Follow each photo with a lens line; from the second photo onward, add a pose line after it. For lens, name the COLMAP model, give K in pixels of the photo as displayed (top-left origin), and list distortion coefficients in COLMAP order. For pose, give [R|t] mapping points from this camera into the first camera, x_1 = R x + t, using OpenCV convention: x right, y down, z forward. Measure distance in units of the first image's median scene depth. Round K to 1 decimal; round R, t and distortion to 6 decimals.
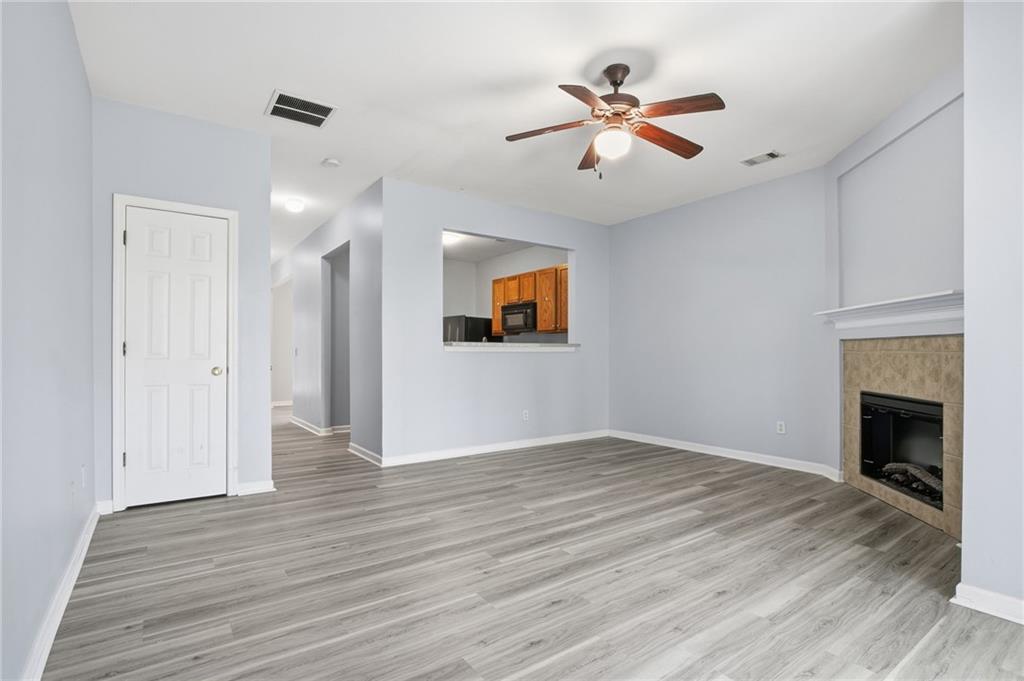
lens RADIAL K [[479.2, 0, 504.2], [0, 479.2, 349.2], [0, 0, 1]] dist [-0.015719, -0.000949]
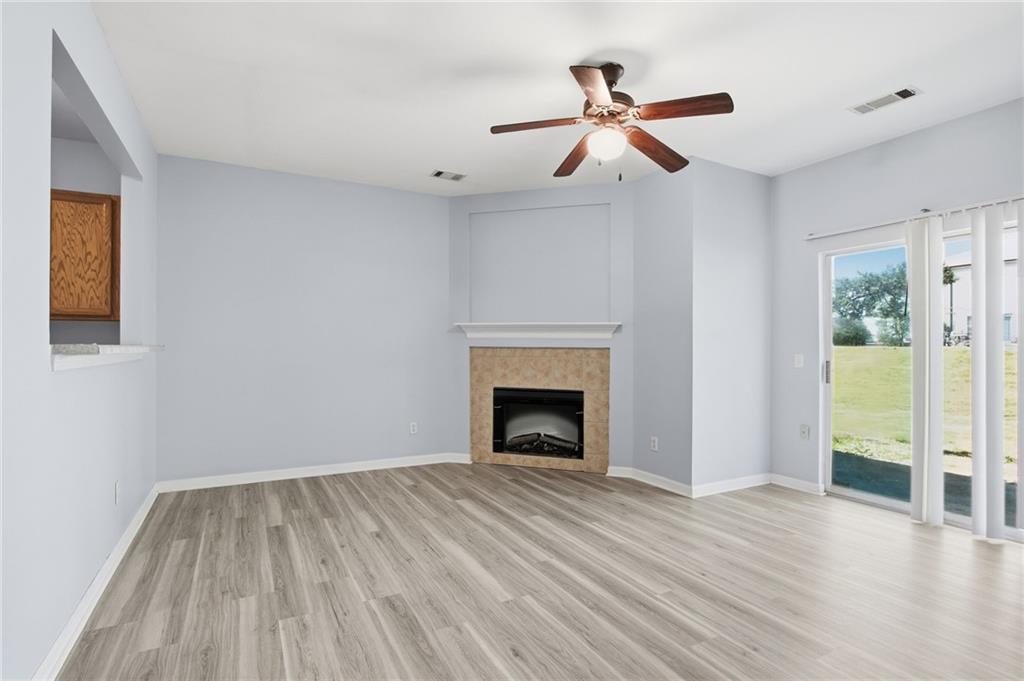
lens RADIAL K [[479.2, 0, 508.6], [0, 479.2, 343.2], [0, 0, 1]] dist [-0.015719, -0.000949]
pose [[0.153988, 0.010125, 0.988021, -0.621538], [-0.012314, 0.999890, -0.008328, -0.025475], [-0.987996, -0.010884, 0.154095, 0.895299]]
